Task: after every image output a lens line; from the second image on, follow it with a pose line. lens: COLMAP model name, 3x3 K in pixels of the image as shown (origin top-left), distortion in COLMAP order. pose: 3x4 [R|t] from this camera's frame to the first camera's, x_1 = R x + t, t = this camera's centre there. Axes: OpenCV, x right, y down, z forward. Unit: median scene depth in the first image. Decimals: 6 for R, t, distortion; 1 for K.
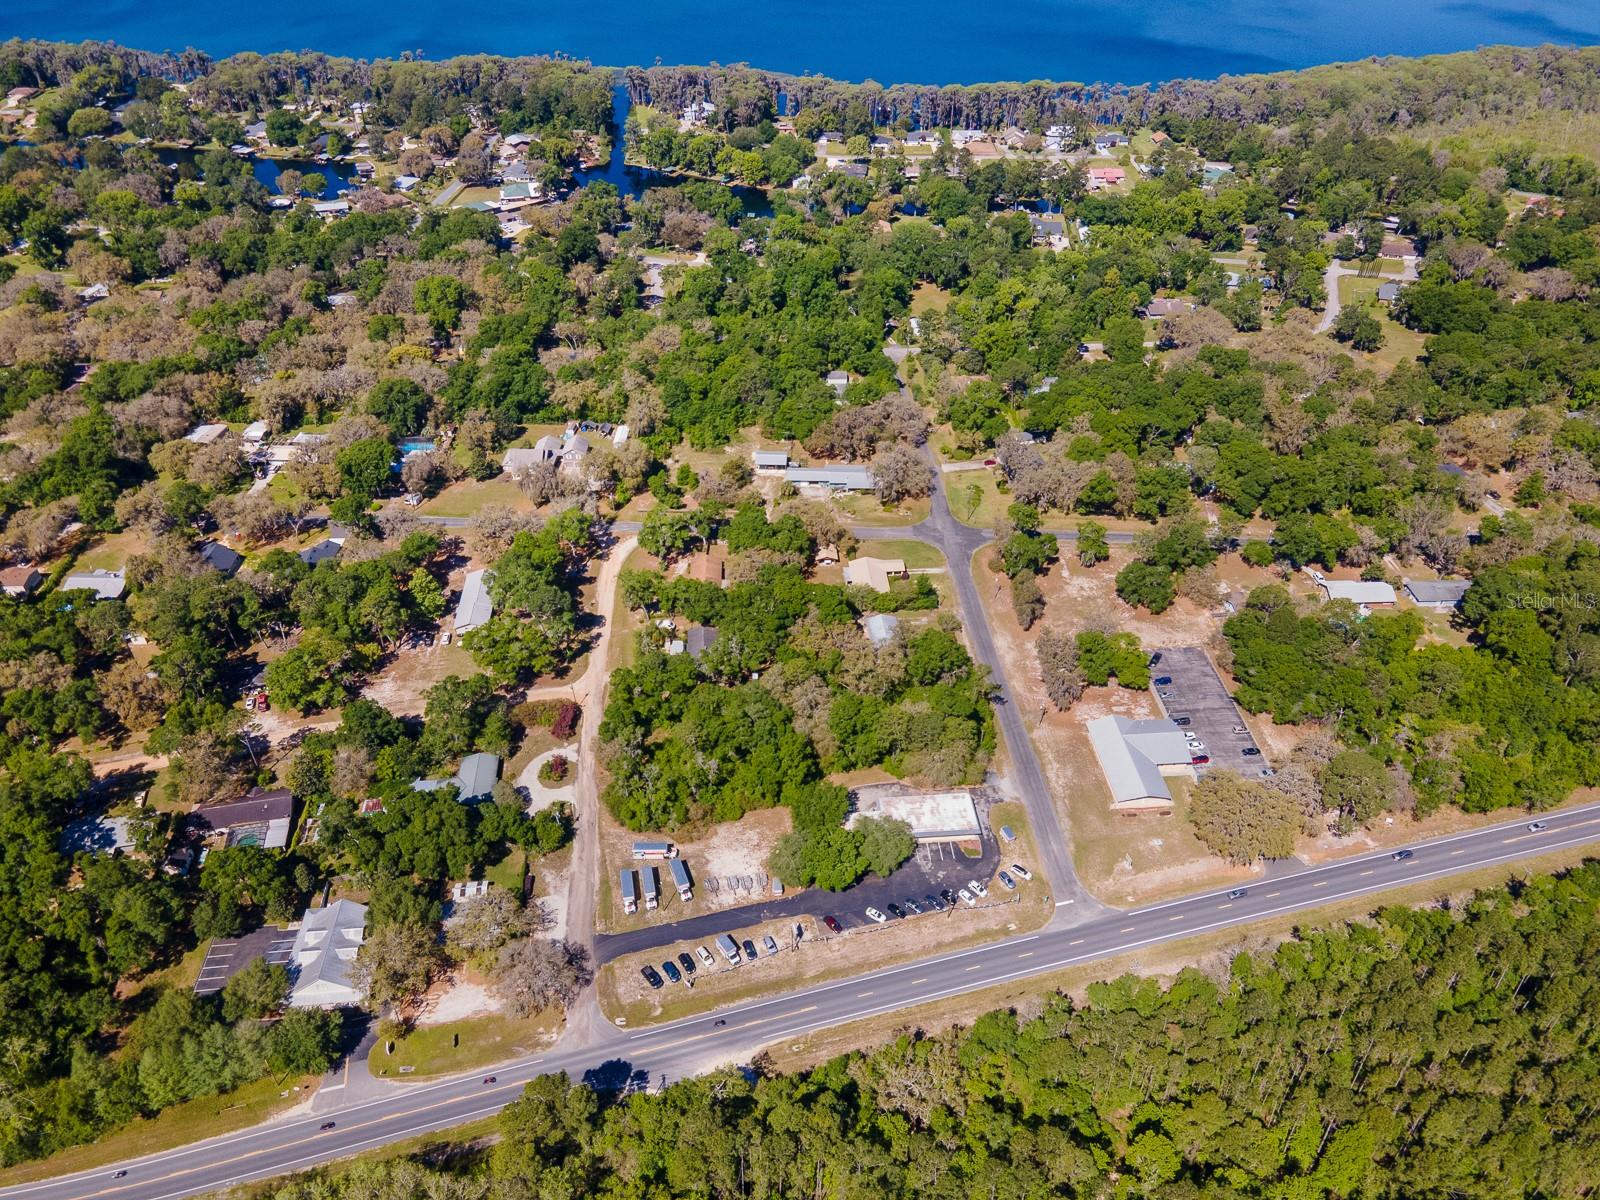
lens RADIAL K [[1173.6, 0, 800.0], [0, 1173.6, 600.0], [0, 0, 1]] dist [0.005755, 0.067151]
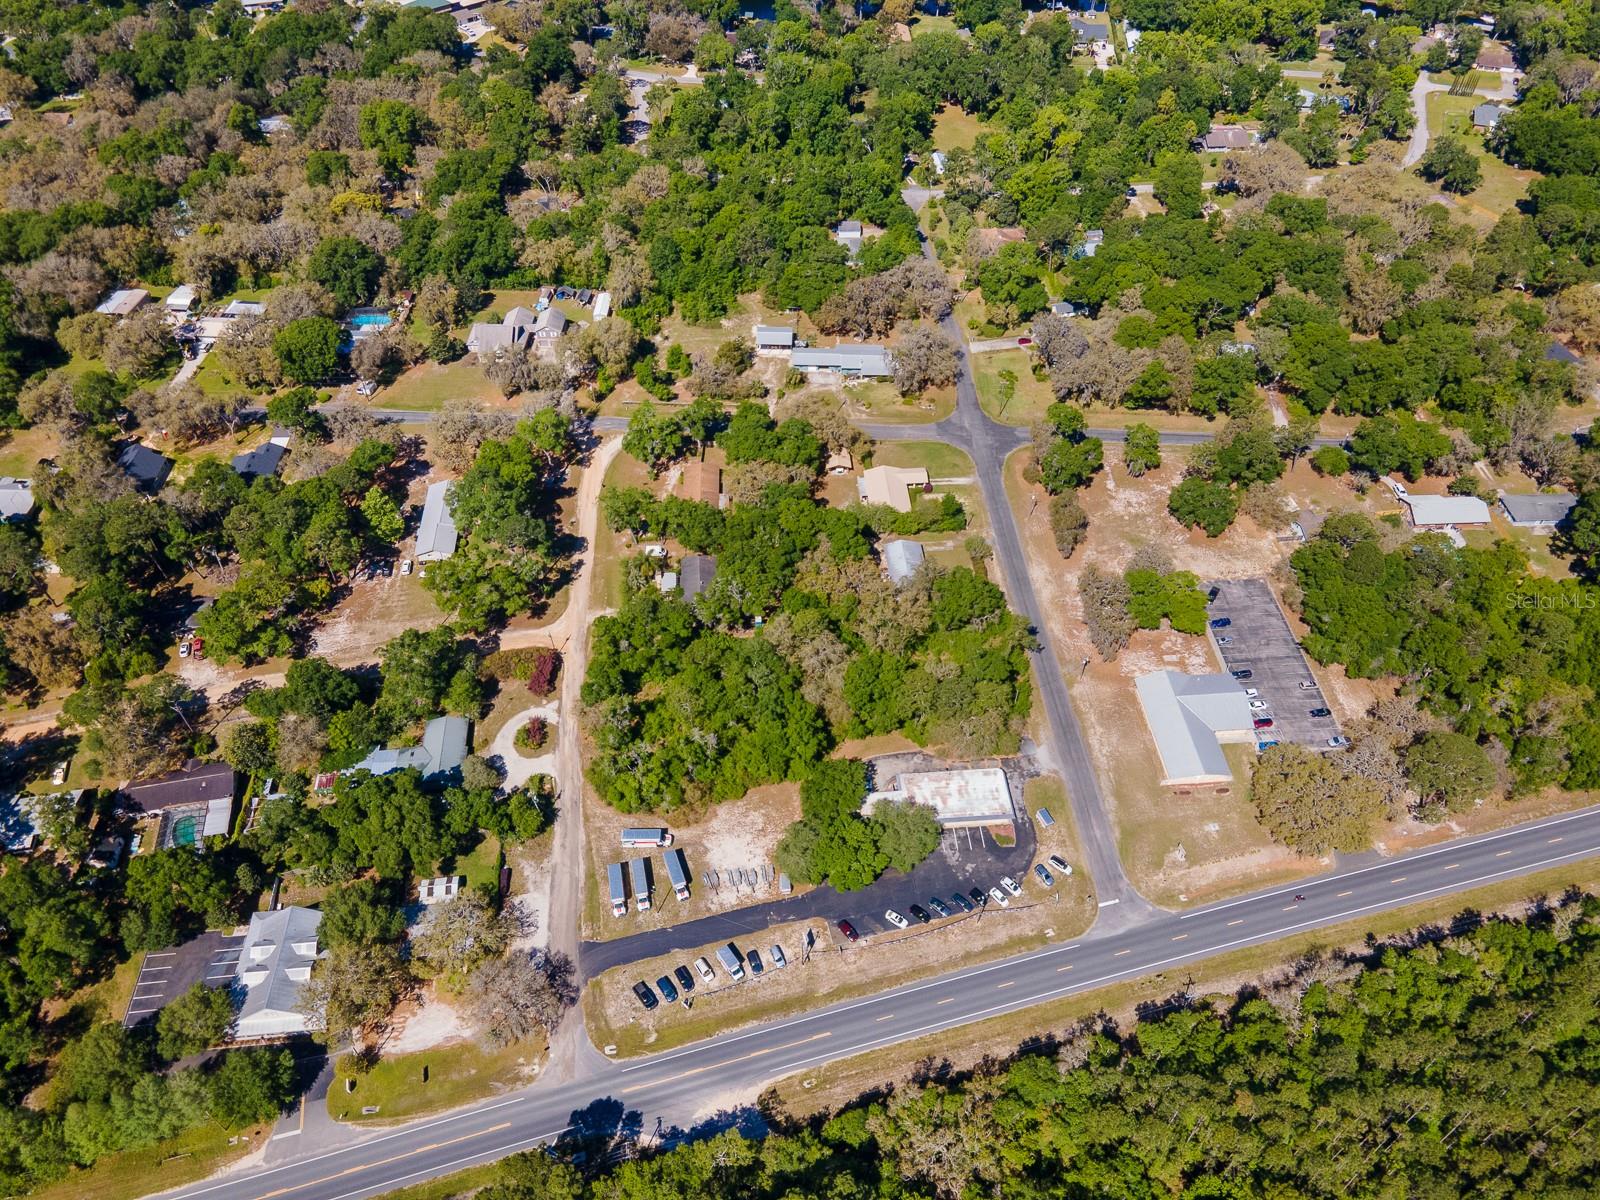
lens RADIAL K [[1173.6, 0, 800.0], [0, 1173.6, 600.0], [0, 0, 1]] dist [0.005755, 0.067151]
pose [[0.999998, 0.001646, 0.000910, -0.007220], [-0.001776, 0.985742, 0.168256, -0.089596], [-0.000620, -0.168257, 0.985743, 0.125003]]
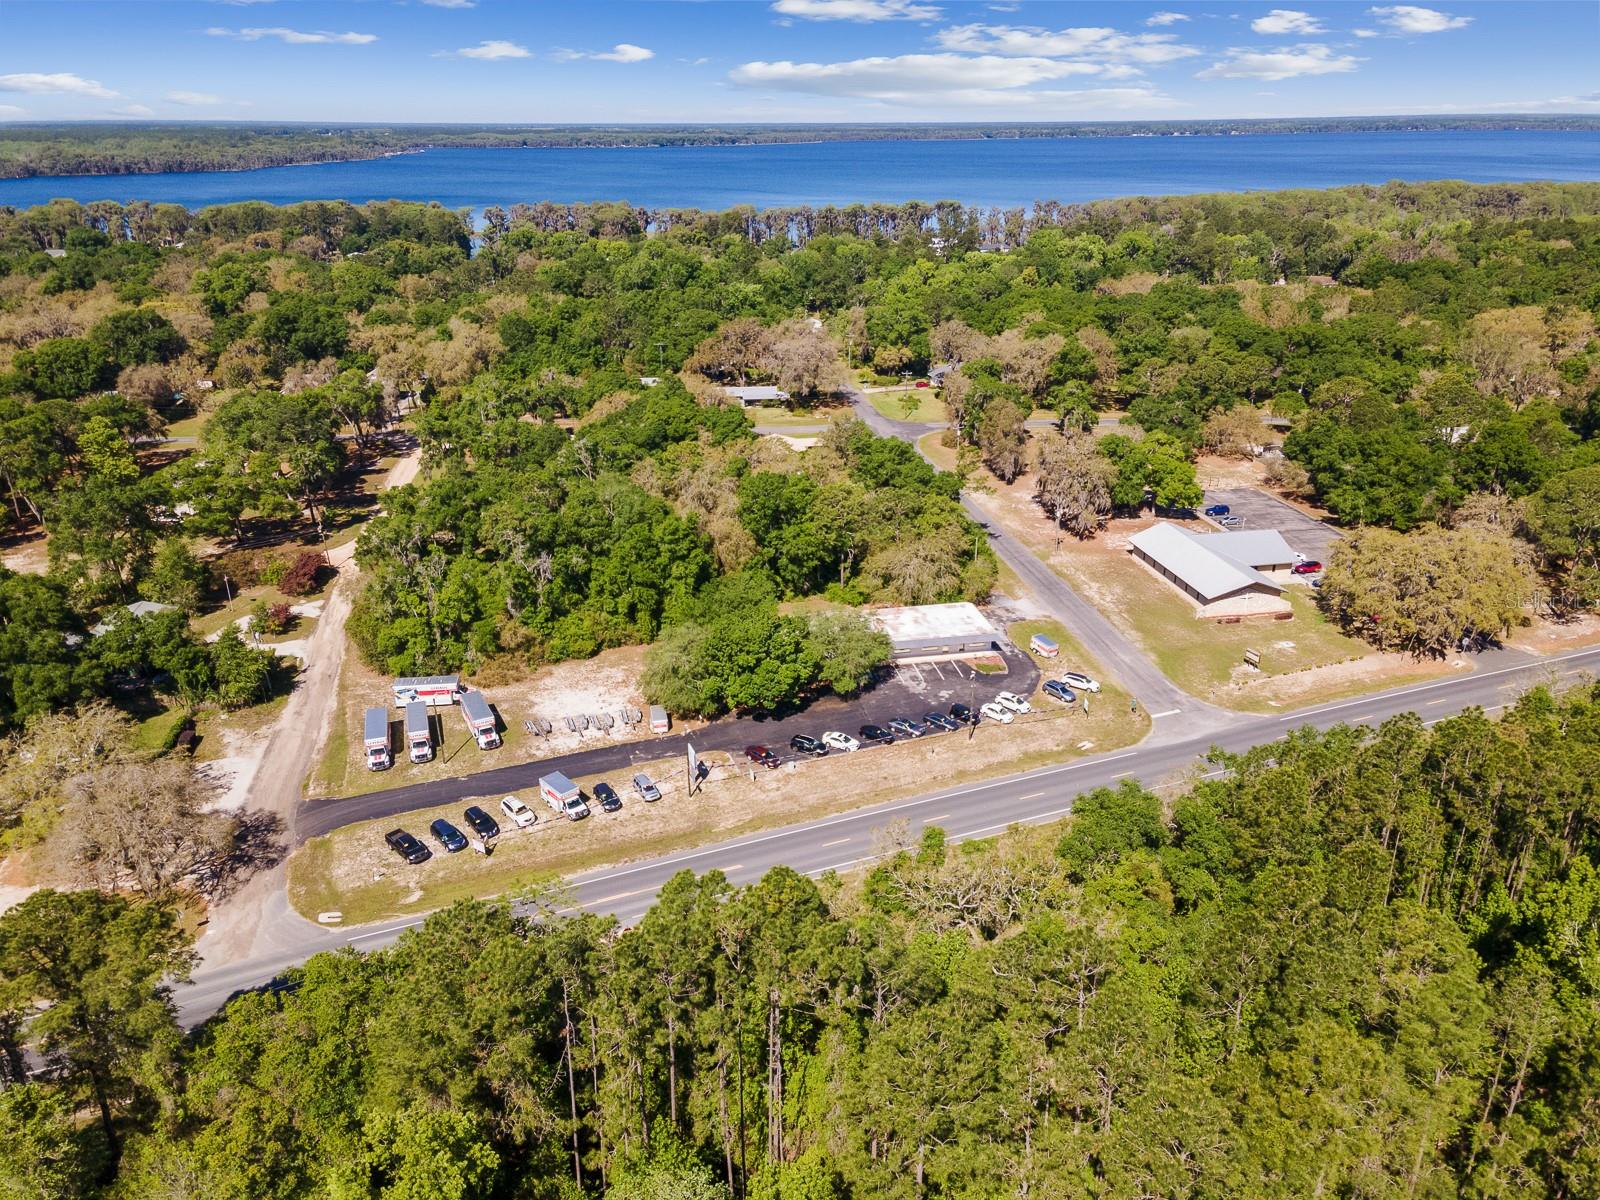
lens RADIAL K [[1173.6, 0, 800.0], [0, 1173.6, 600.0], [0, 0, 1]] dist [0.005755, 0.067151]
pose [[0.994238, -0.043605, 0.097926, -0.003540], [0.066583, 0.967144, -0.245355, 0.254467], [-0.084010, 0.250462, 0.964475, 0.345523]]
